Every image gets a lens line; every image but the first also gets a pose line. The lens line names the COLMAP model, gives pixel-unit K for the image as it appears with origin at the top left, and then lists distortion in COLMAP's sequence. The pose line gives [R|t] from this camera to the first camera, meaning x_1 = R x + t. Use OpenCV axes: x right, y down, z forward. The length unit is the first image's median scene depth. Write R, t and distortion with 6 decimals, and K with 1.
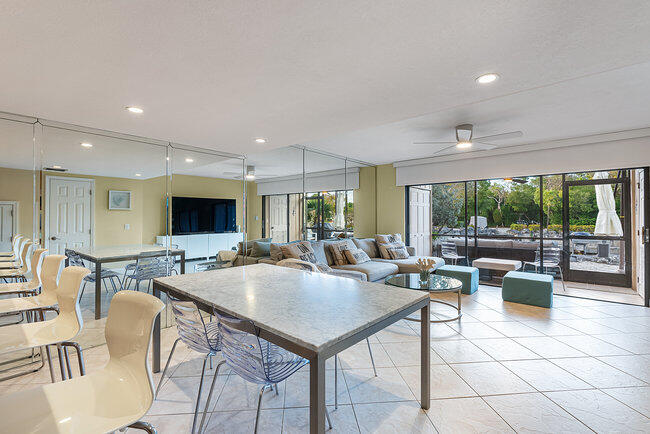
lens RADIAL K [[295.7, 0, 331.0], [0, 295.7, 220.2], [0, 0, 1]] dist [0.011234, 0.002543]
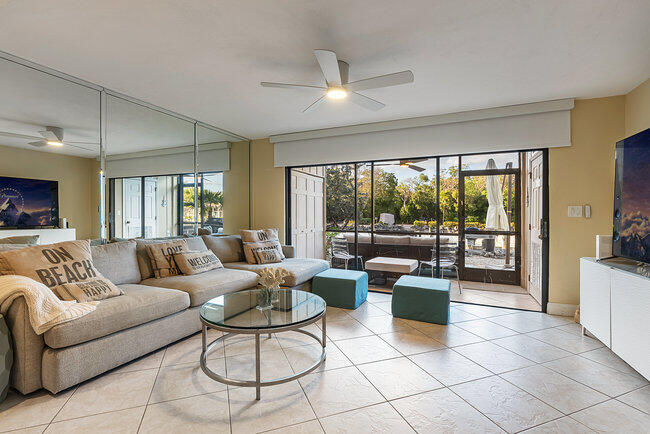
lens RADIAL K [[295.7, 0, 320.5], [0, 295.7, 214.3], [0, 0, 1]] dist [0.011234, 0.002543]
pose [[0.972088, 0.009478, 0.234426, 0.160168], [-0.007482, 0.999928, -0.009405, 0.014321], [-0.234499, 0.007388, 0.972088, 0.224332]]
